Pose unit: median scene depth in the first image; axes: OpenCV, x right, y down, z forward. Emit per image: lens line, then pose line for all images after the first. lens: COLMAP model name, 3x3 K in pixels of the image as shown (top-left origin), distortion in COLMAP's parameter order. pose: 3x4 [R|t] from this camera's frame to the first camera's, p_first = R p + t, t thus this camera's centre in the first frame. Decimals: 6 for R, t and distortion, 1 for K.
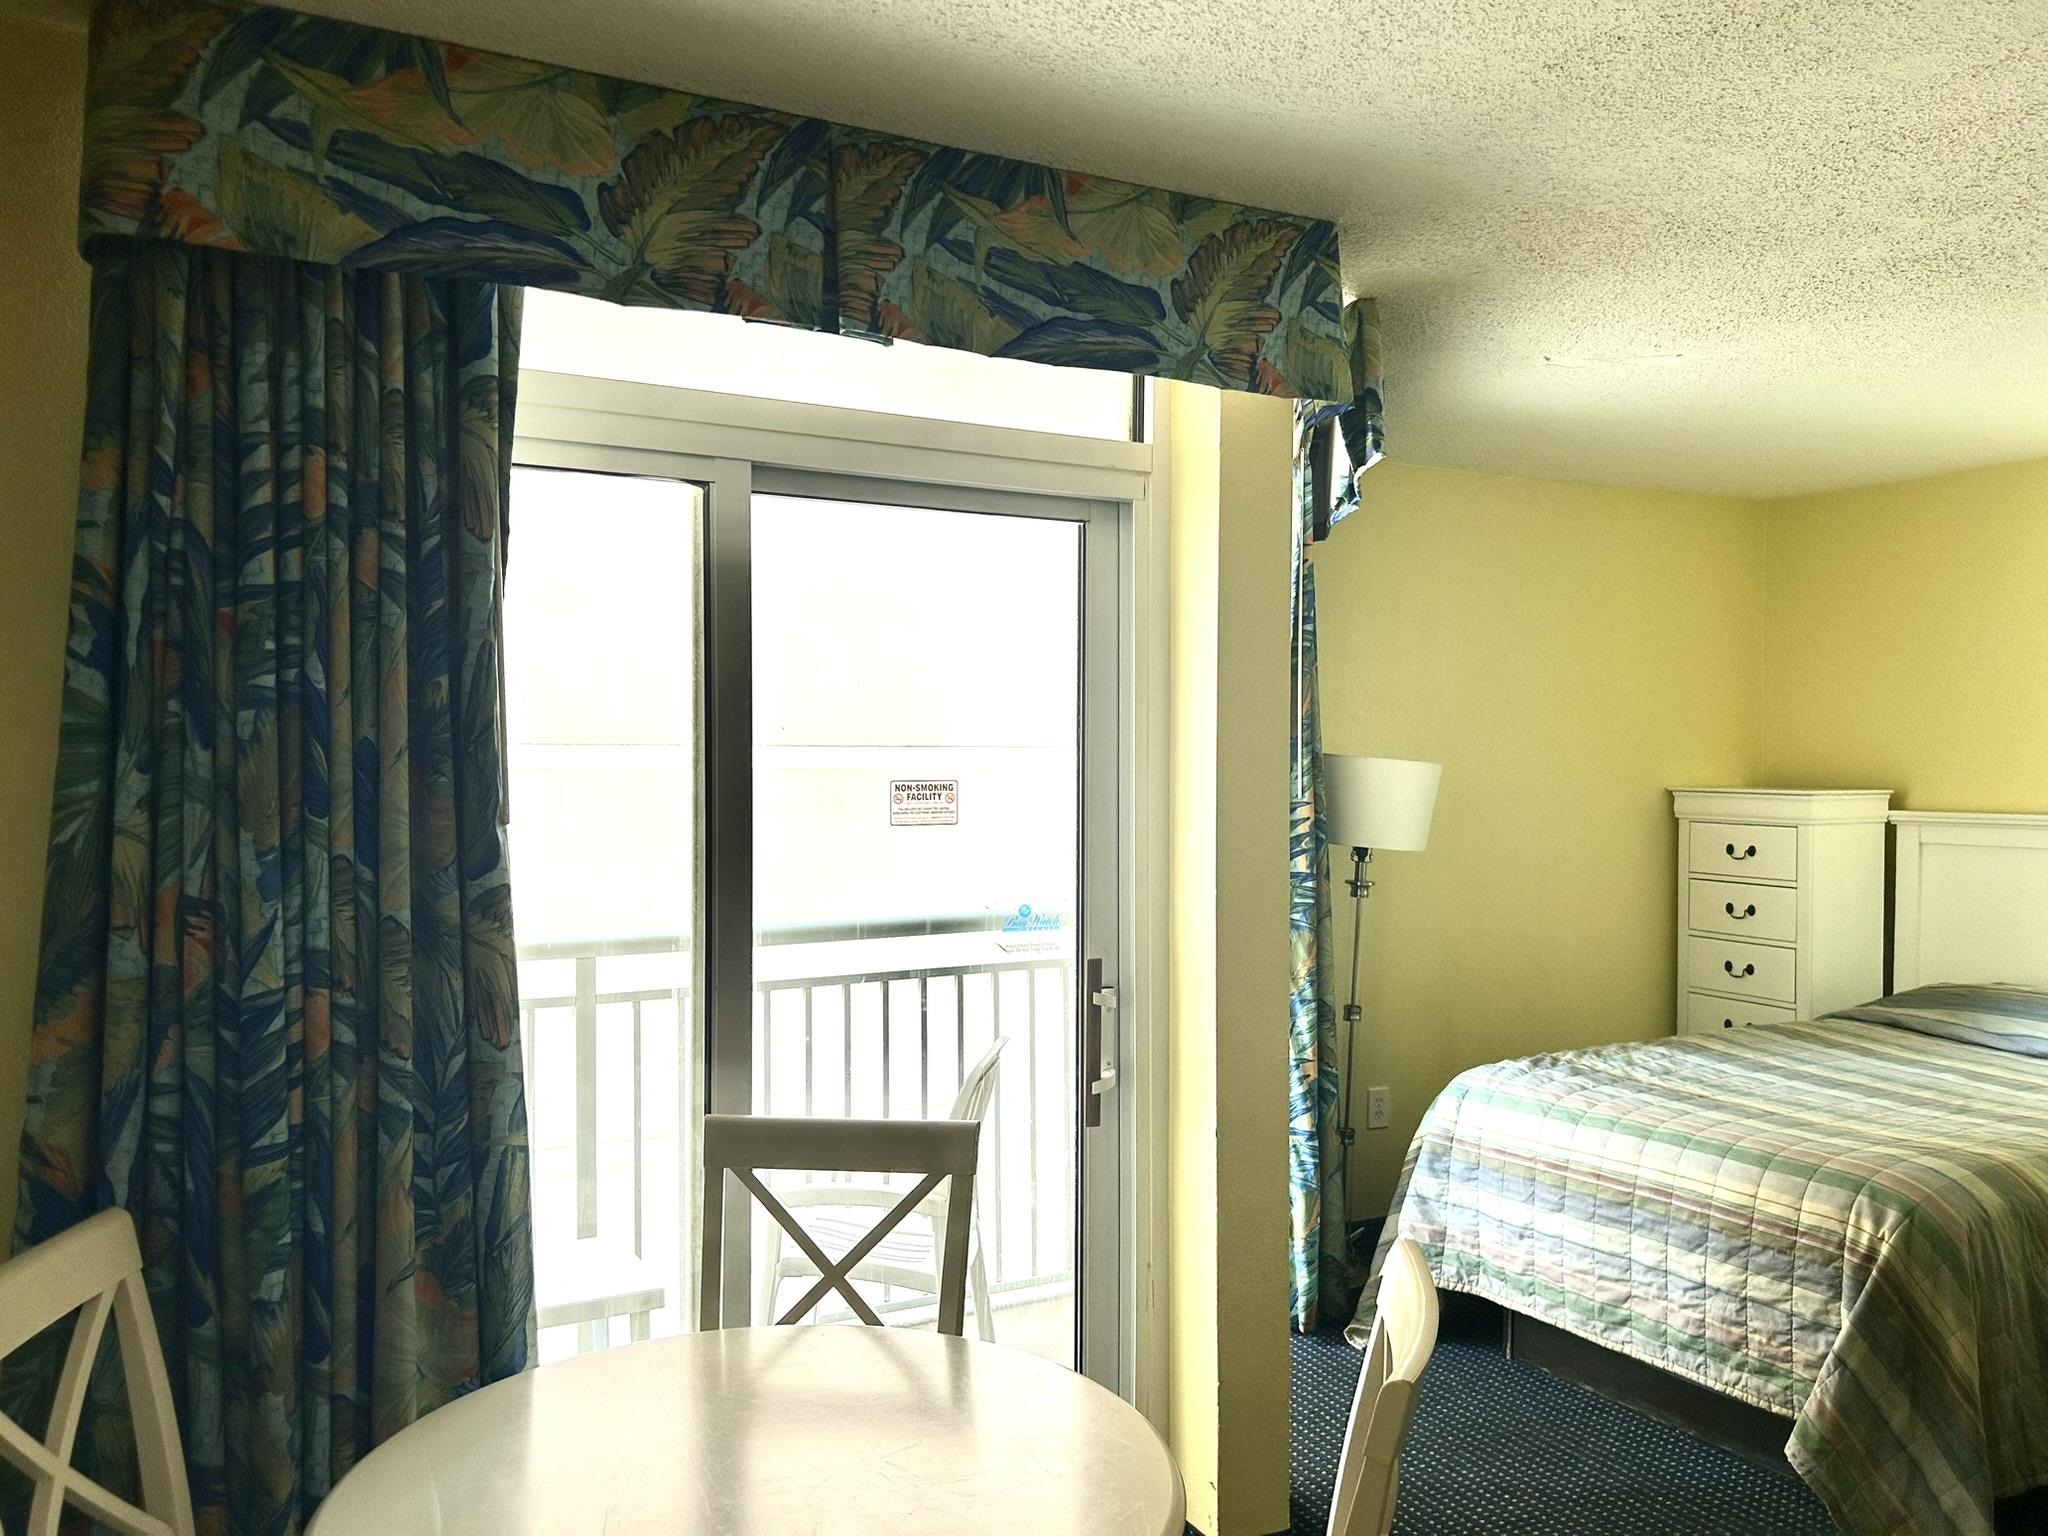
lens RADIAL K [[1542.4, 0, 1023.9], [0, 1542.4, 788.9], [0, 0, 1]] dist [0.041507, -0.046917]
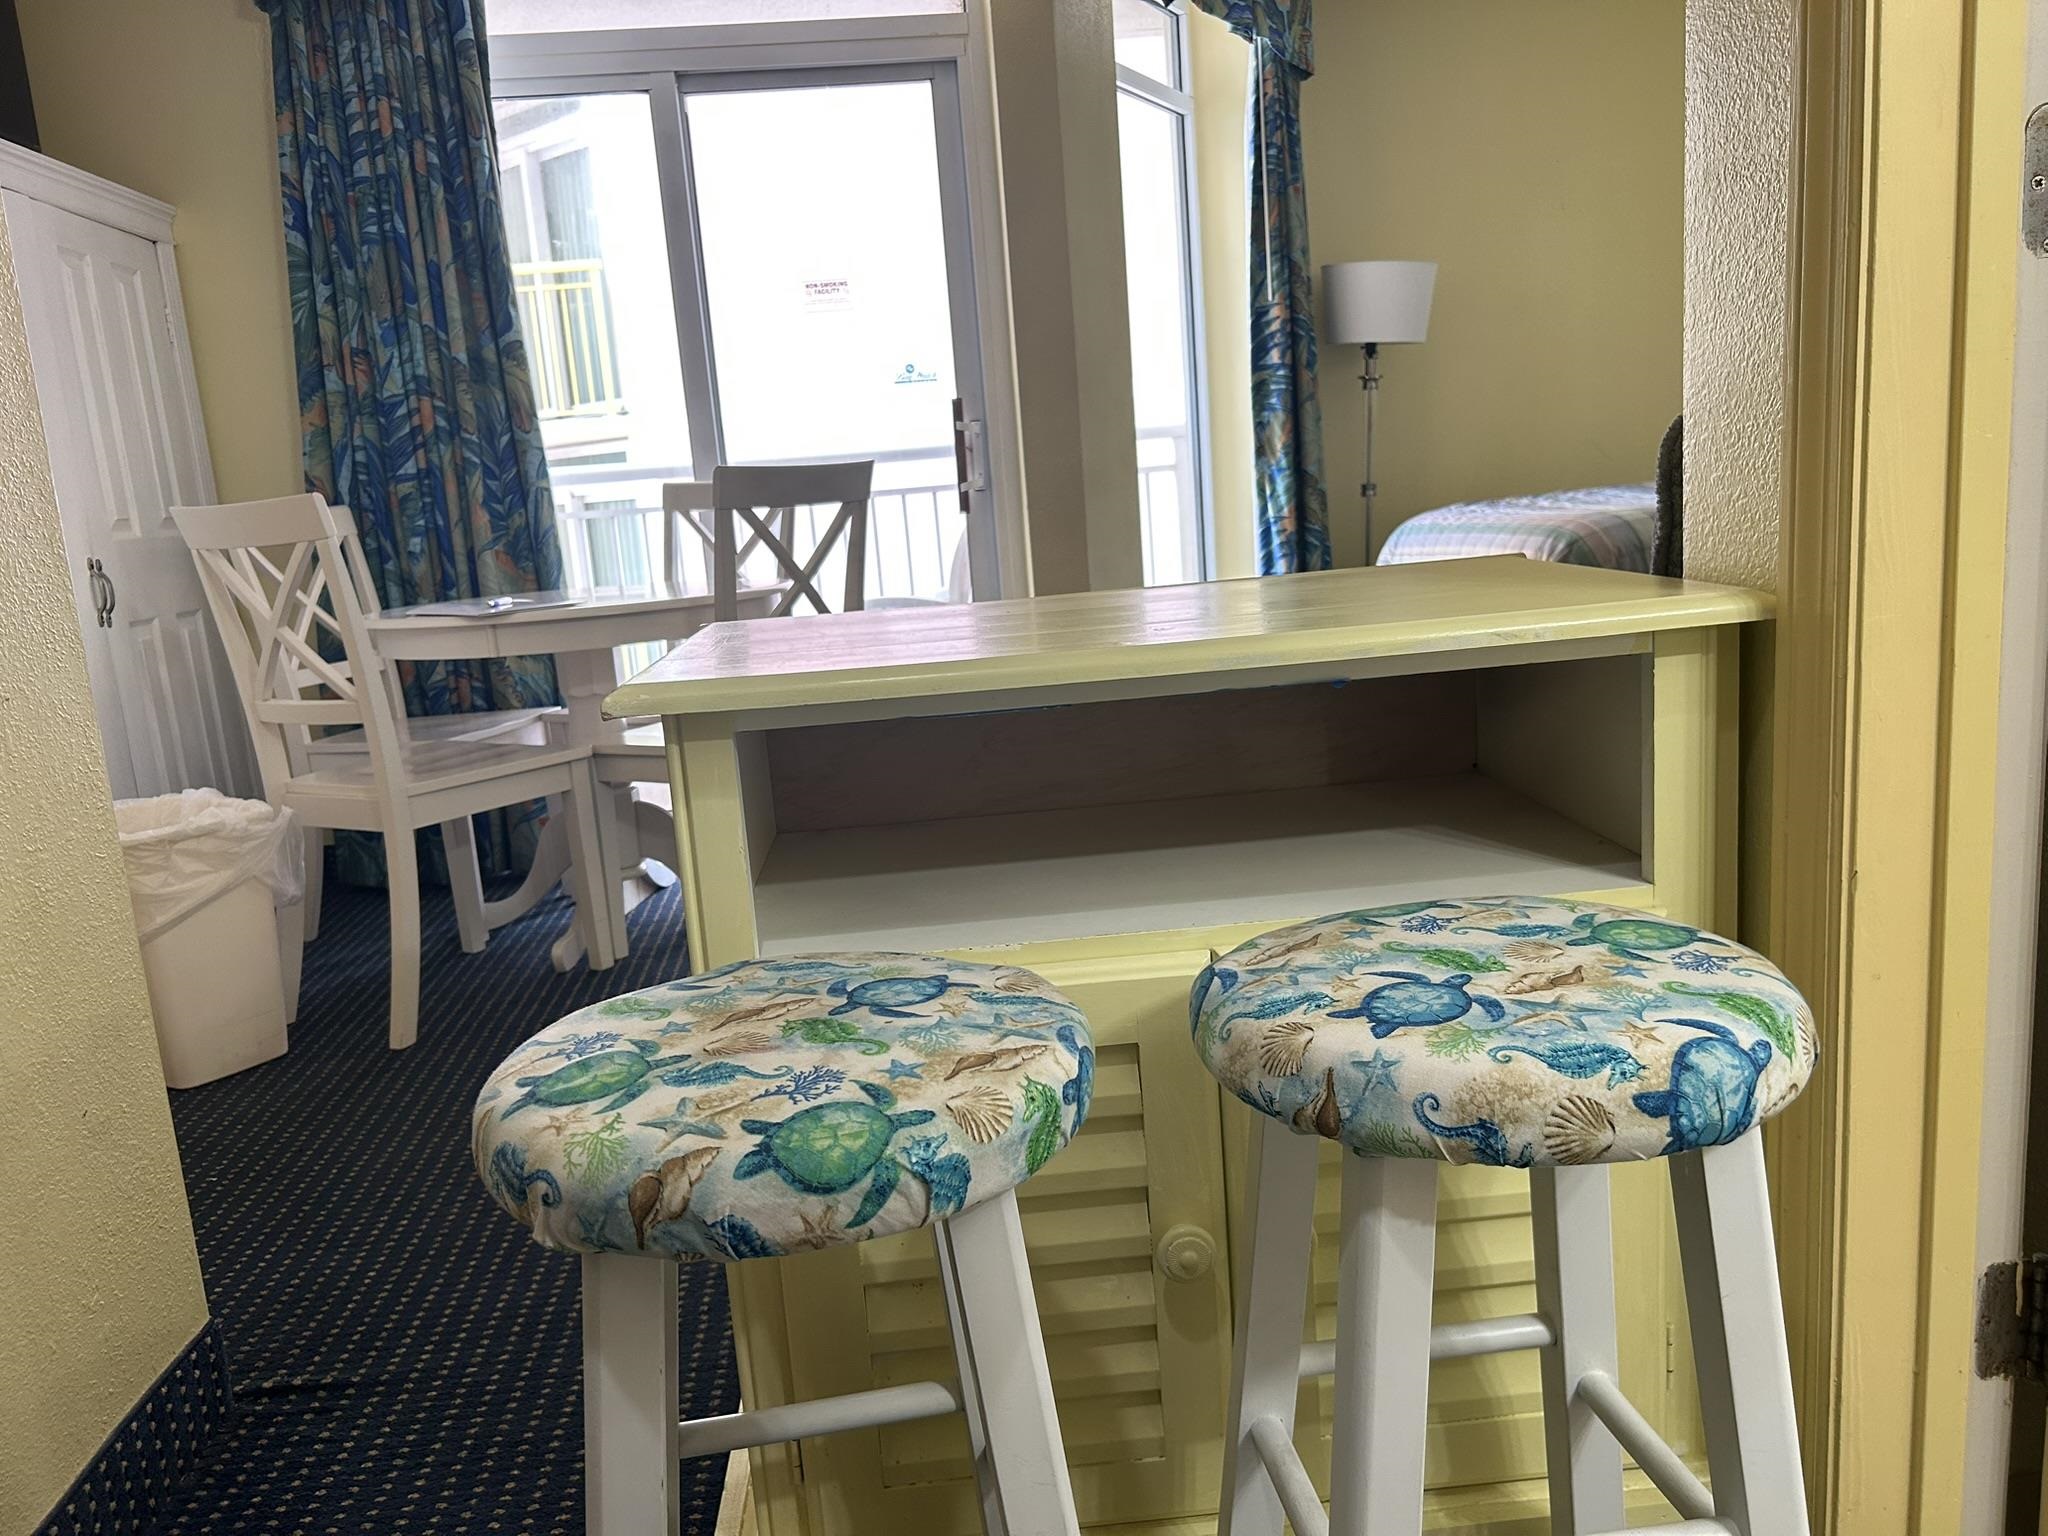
lens RADIAL K [[1542.4, 0, 1021.7], [0, 1542.4, 784.2], [0, 0, 1]] dist [0.041507, -0.046917]
pose [[0.924043, 0.002153, -0.382283, 0.786346], [0.070773, 0.981735, 0.176599, 0.255173], [0.375681, -0.190240, 0.907013, -0.451824]]
